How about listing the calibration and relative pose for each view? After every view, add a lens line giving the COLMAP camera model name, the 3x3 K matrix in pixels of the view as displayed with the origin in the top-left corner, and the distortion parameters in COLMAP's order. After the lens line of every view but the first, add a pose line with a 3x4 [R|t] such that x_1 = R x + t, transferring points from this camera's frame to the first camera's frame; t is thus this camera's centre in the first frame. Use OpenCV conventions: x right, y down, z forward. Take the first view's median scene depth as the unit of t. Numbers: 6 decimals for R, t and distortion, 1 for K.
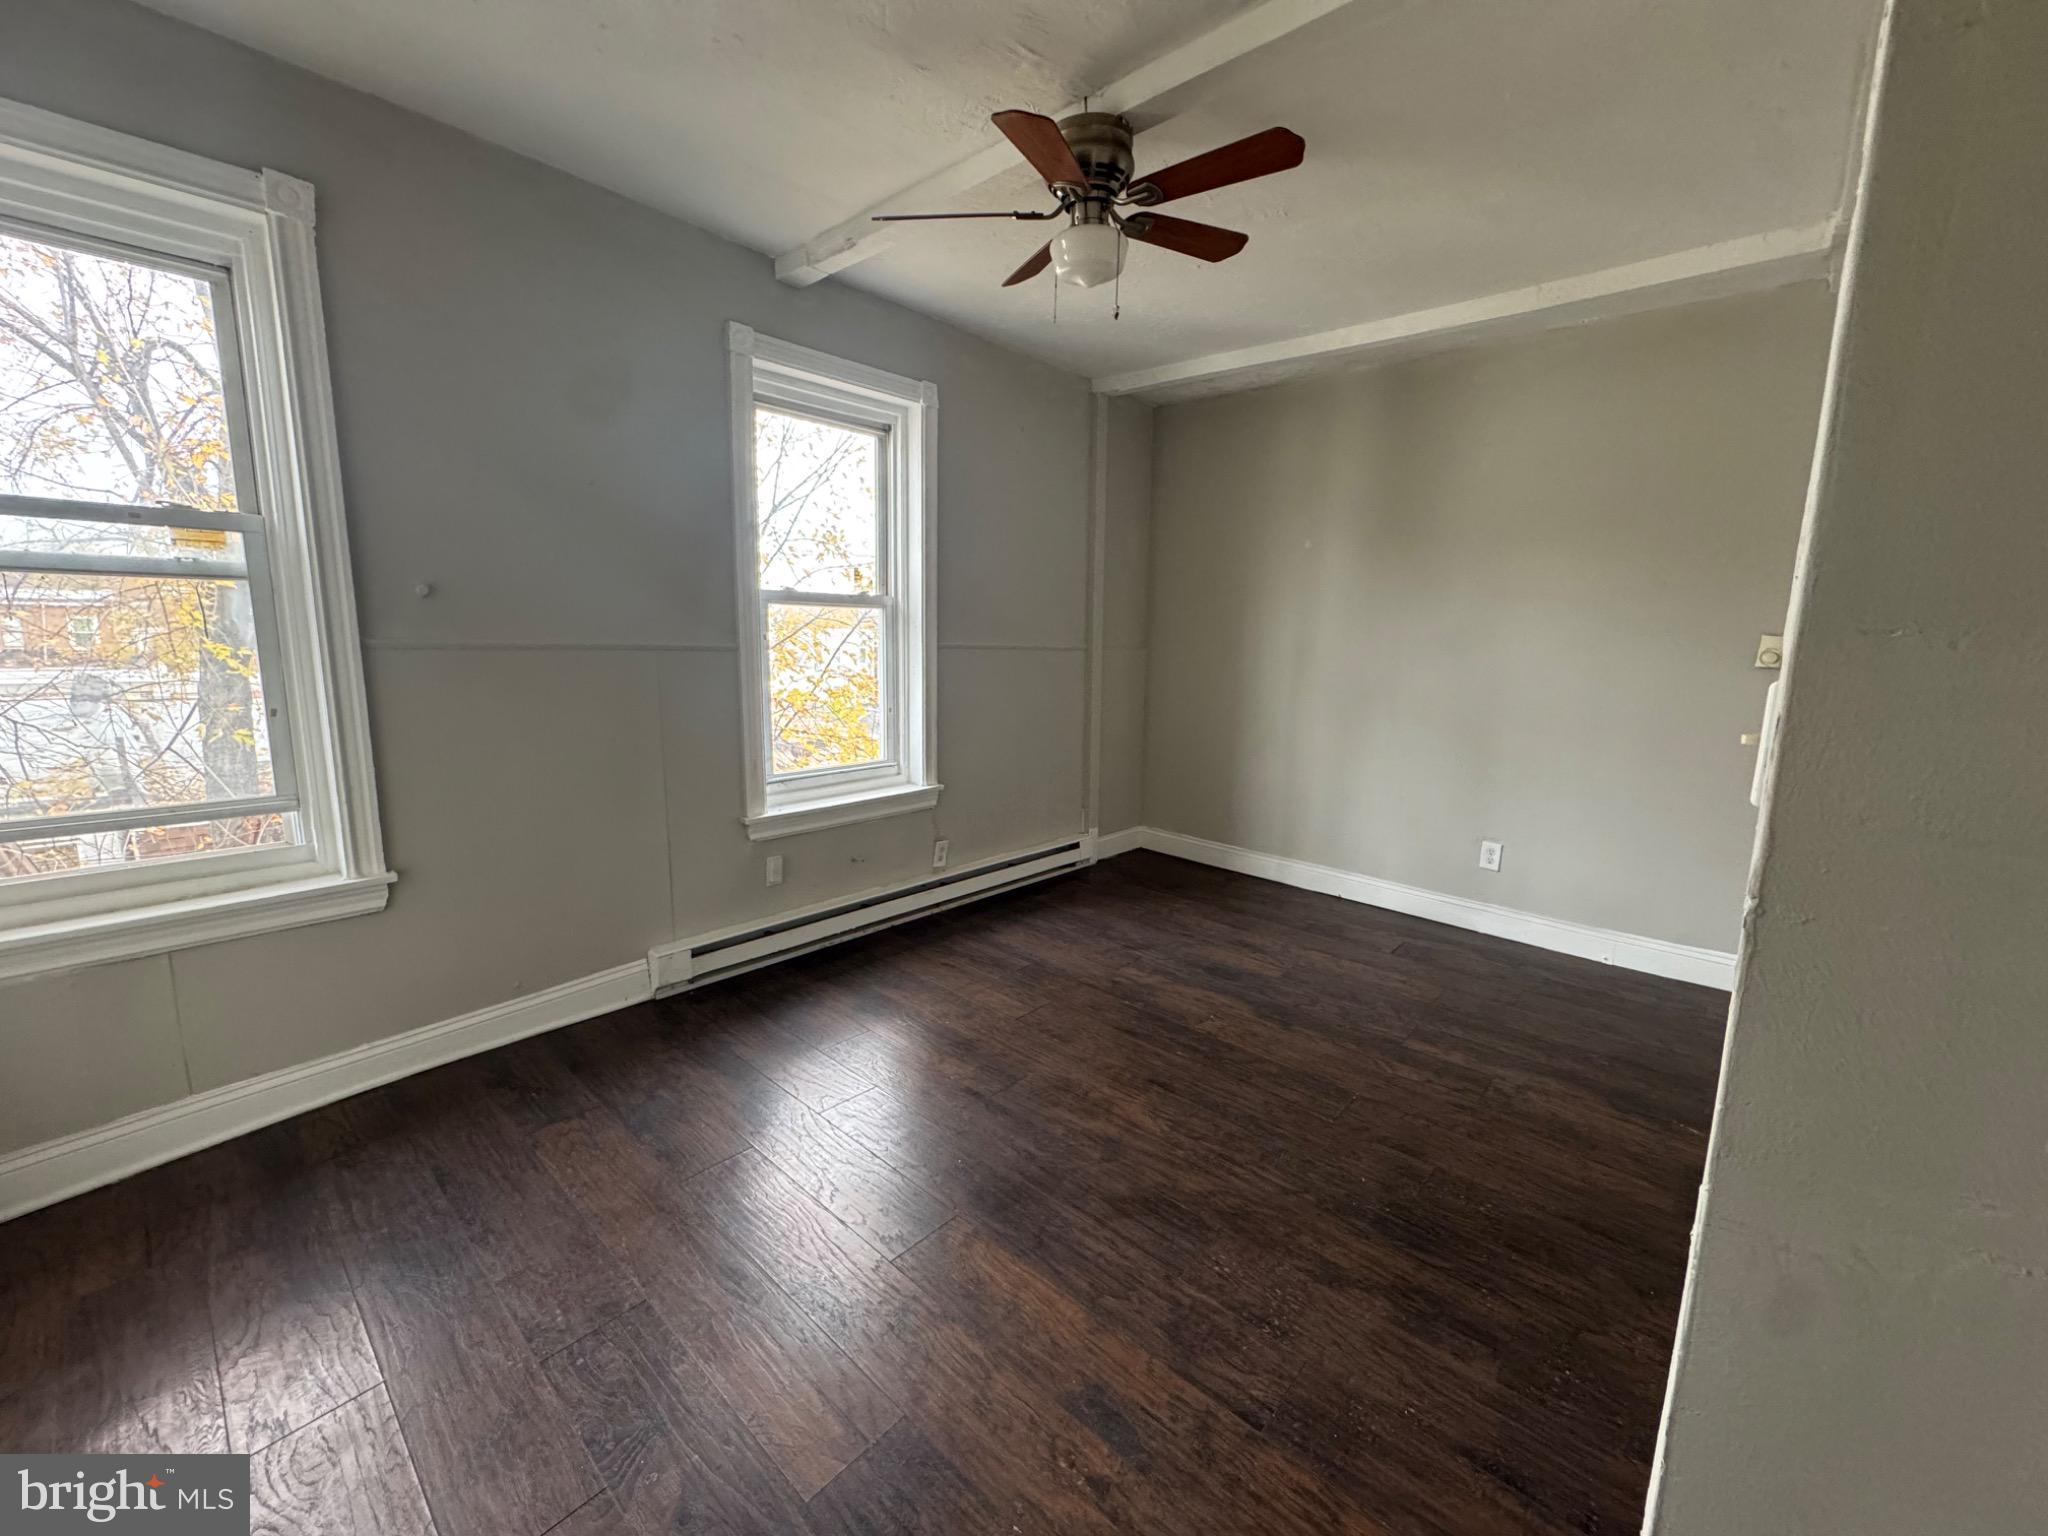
lens RADIAL K [[809.7, 0, 1015.4], [0, 809.7, 762.4], [0, 0, 1]] dist [-0.000759, -0.000669]
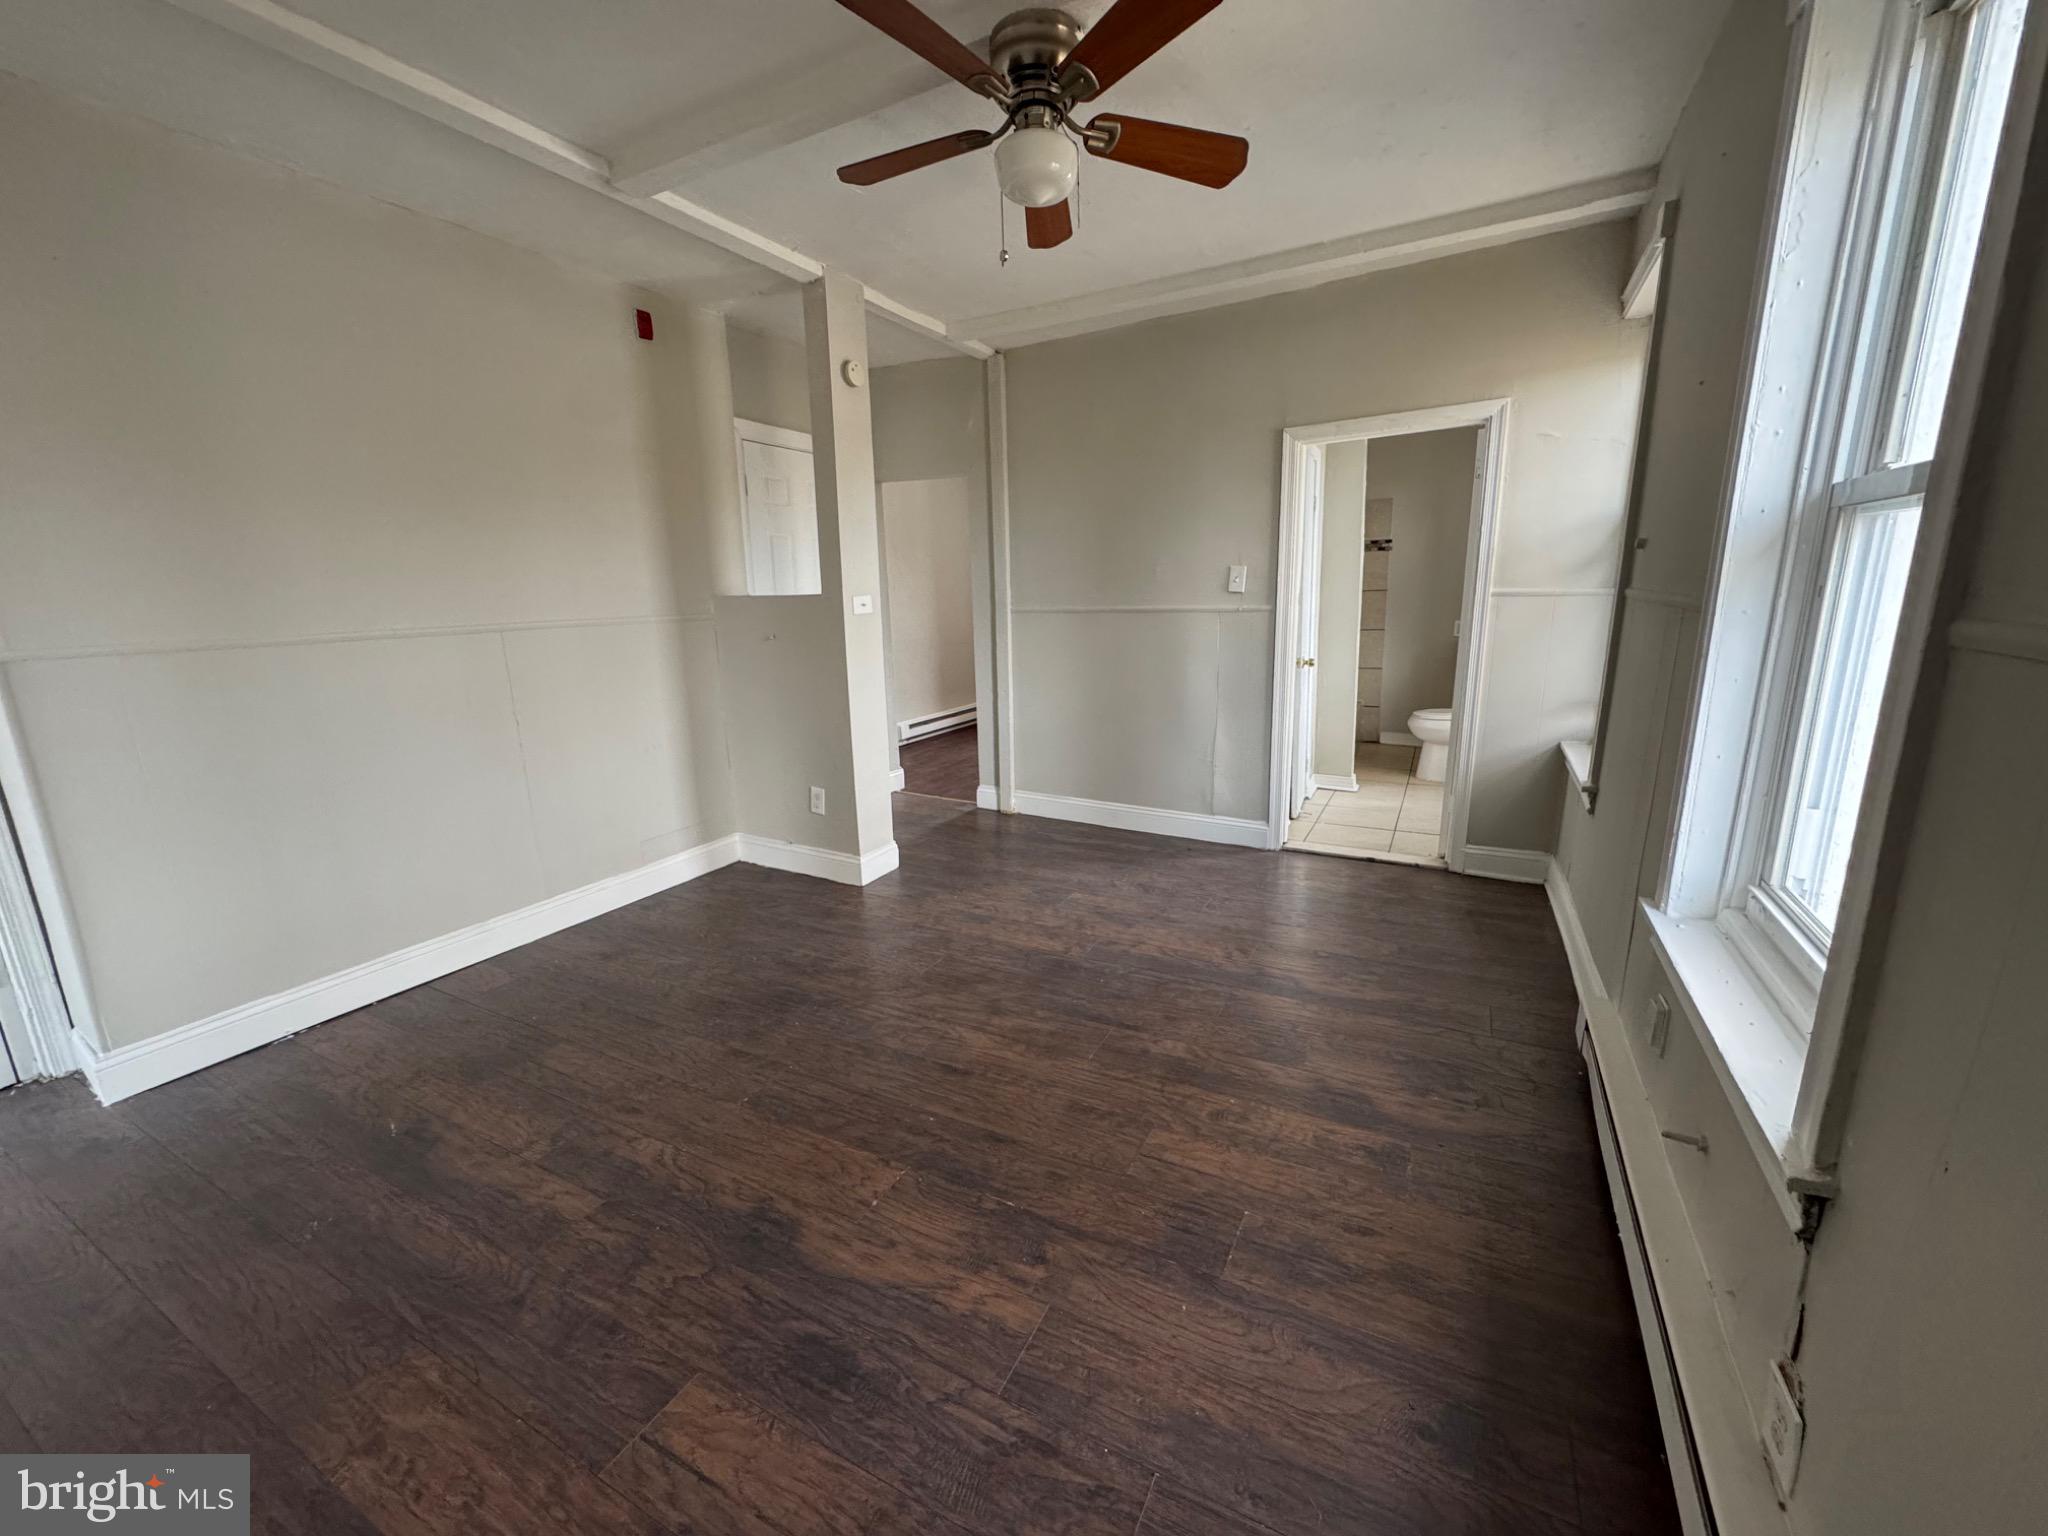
lens RADIAL K [[809.7, 0, 1015.4], [0, 809.7, 762.4], [0, 0, 1]] dist [-0.000759, -0.000669]
pose [[-0.969036, 0.059708, -0.239594, 0.271612], [-0.030551, 0.933876, 0.356291, -0.236624], [0.245024, 0.352578, -0.903135, 1.498580]]
